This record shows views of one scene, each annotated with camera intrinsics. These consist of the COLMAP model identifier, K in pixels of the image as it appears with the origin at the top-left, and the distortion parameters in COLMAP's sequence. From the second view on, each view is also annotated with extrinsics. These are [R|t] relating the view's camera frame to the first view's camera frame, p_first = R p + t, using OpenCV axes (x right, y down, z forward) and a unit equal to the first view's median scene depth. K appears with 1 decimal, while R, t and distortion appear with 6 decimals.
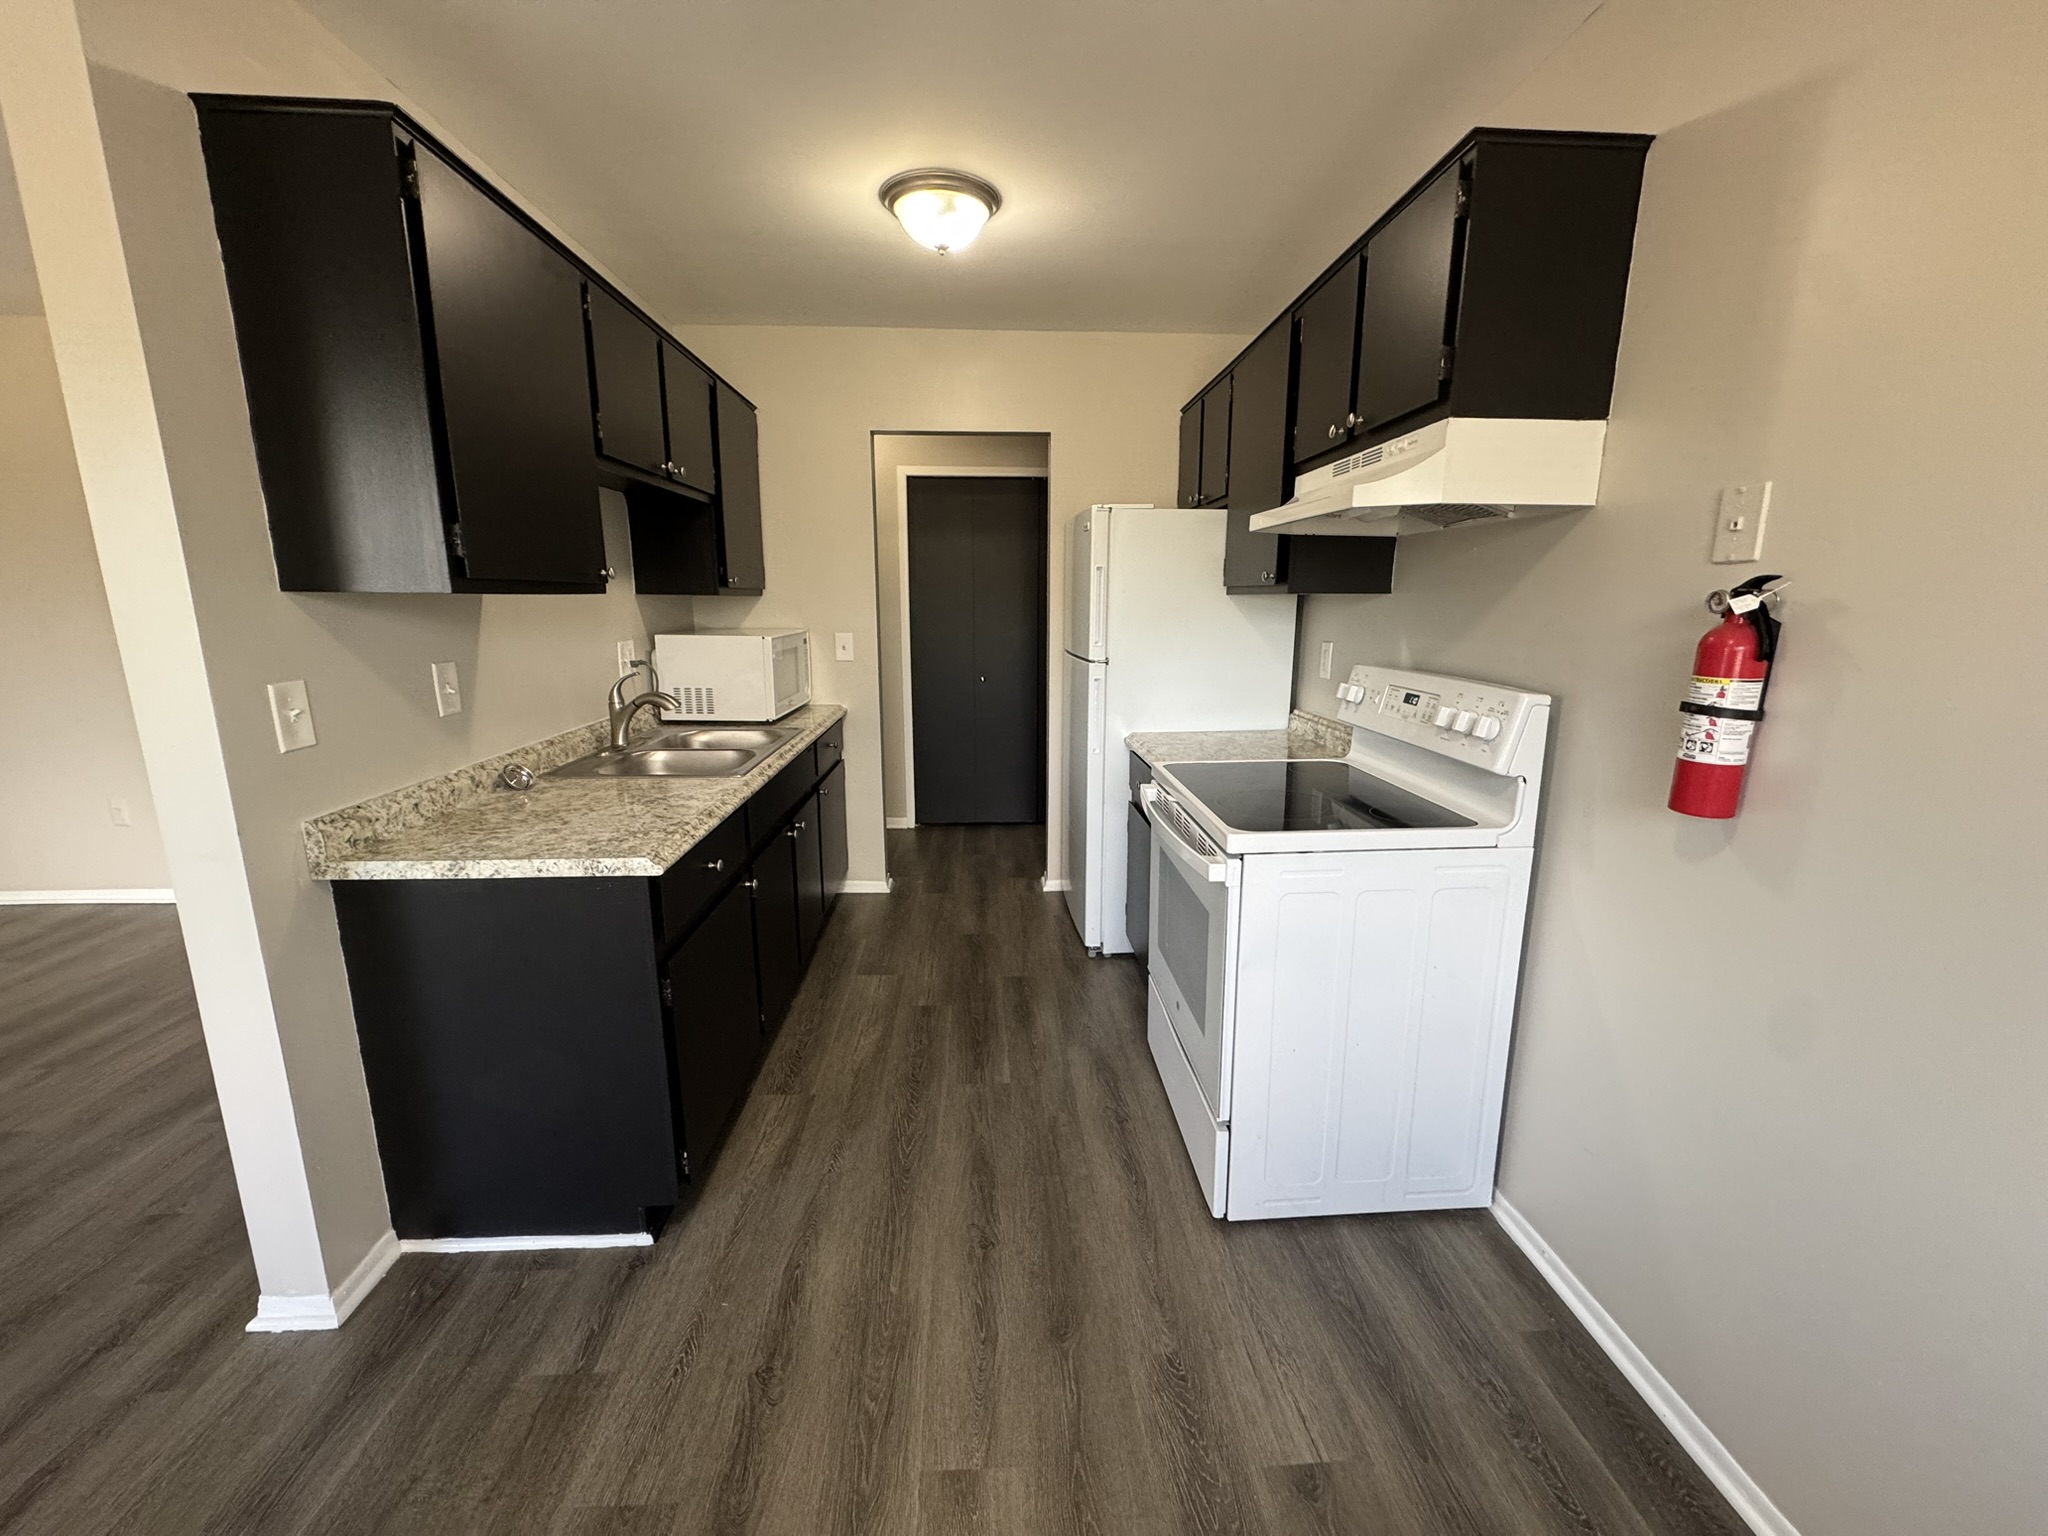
lens RADIAL K [[815.0, 0, 1021.2], [0, 815.0, 763.8], [0, 0, 1]] dist [-0.030388, 0.000211]
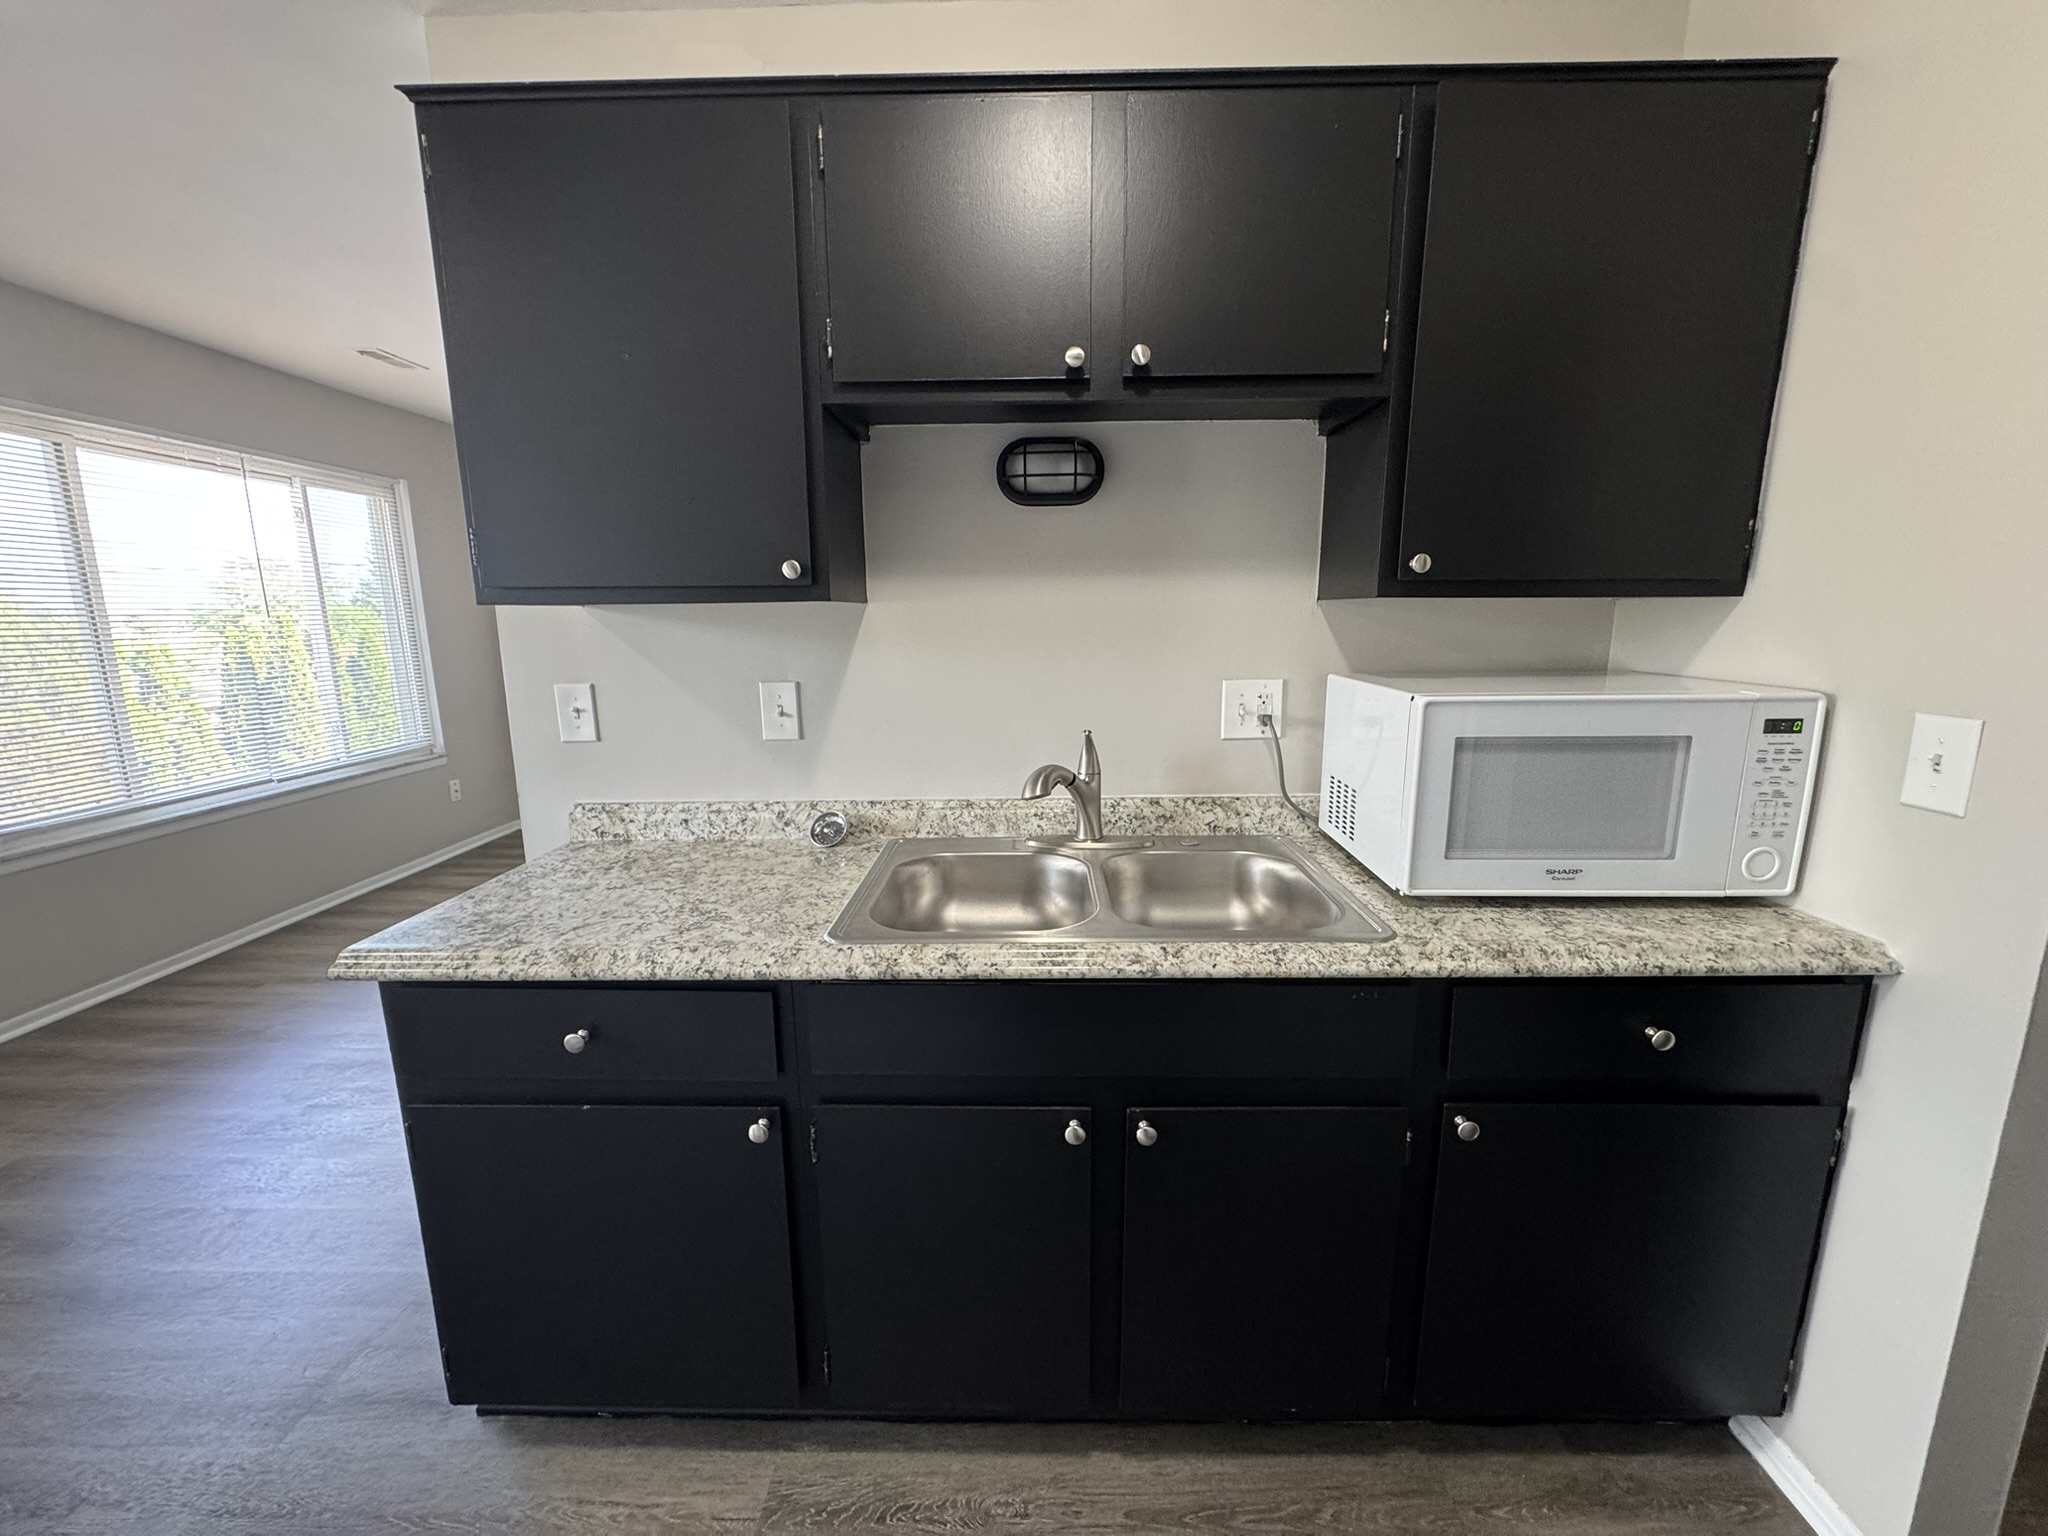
lens RADIAL K [[815.0, 0, 1025.6], [0, 815.0, 764.1], [0, 0, 1]] dist [-0.030388, 0.000211]
pose [[-0.071612, 0.172808, -0.982349, 0.171595], [-0.188748, 0.964735, 0.183469, -0.262178], [0.979411, 0.198555, -0.036469, 1.352277]]
